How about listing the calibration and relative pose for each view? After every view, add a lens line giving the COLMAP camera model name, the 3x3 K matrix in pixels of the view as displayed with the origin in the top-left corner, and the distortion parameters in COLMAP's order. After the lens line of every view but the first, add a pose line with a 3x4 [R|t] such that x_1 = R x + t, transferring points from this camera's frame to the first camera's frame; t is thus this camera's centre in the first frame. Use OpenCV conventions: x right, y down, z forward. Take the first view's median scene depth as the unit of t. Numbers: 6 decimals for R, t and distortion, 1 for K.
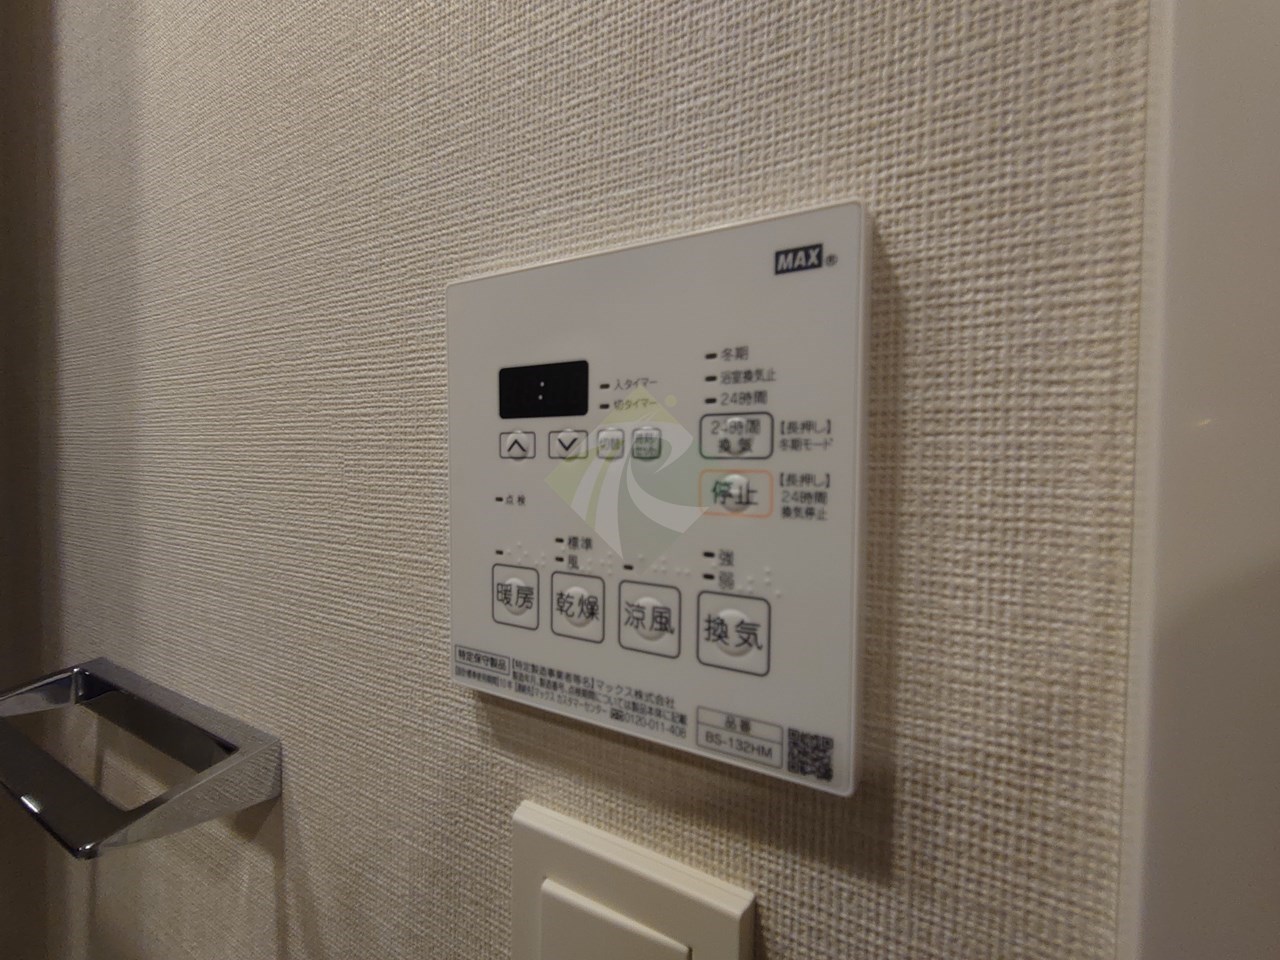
lens RADIAL K [[547.5, 0, 640.0], [0, 547.5, 480.0], [0, 0, 1]] dist [0.000981, -0.001849]
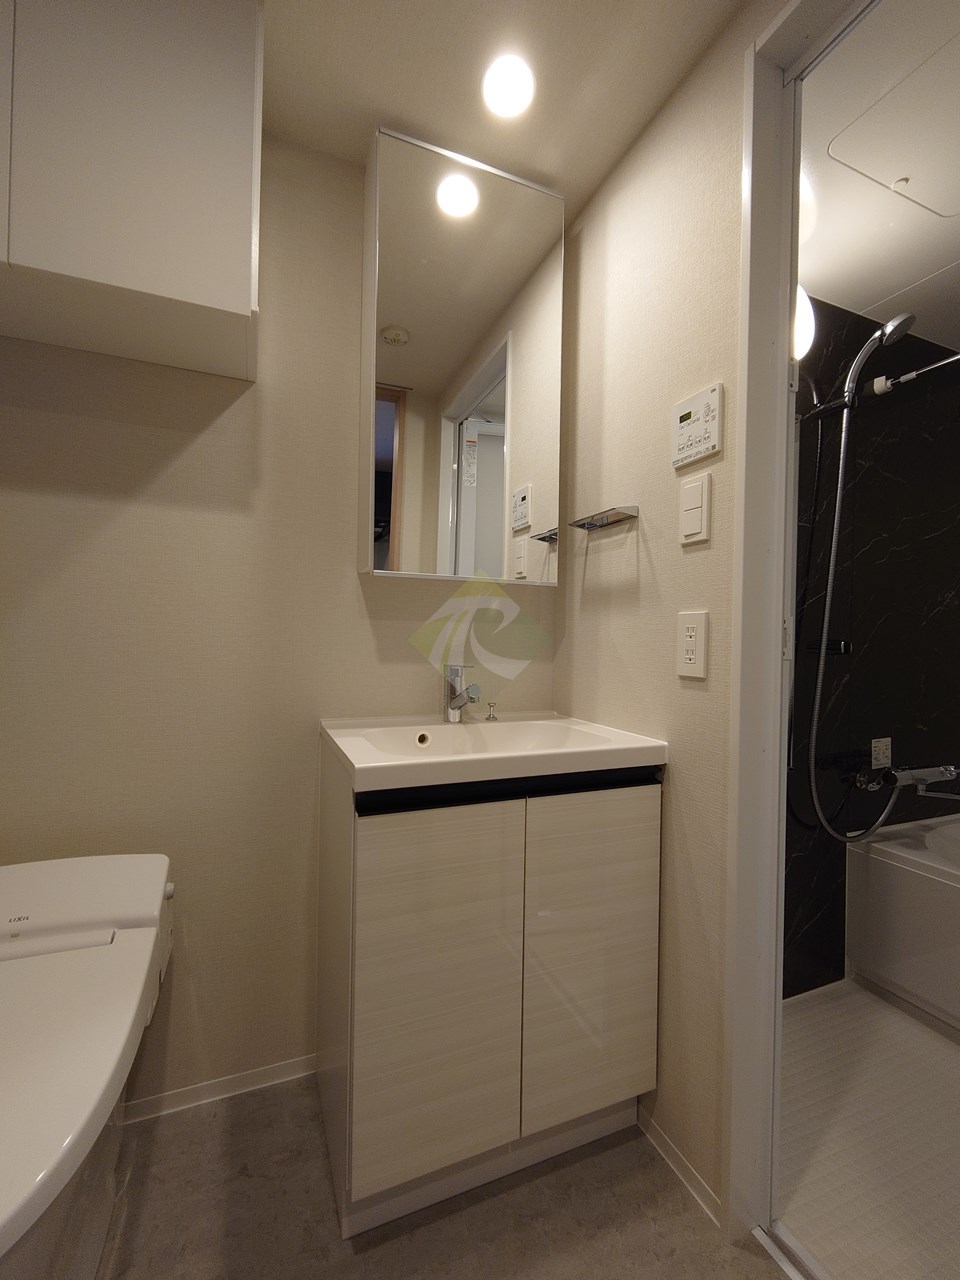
lens RADIAL K [[547.5, 0, 480.0], [0, 547.5, 640.0], [0, 0, 1]] dist [0.000981, -0.001849]
pose [[0.782238, 0.010452, -0.622892, 2.710360], [-0.040044, 0.998635, -0.033530, 3.794904], [0.621691, 0.051172, 0.781589, -7.512540]]
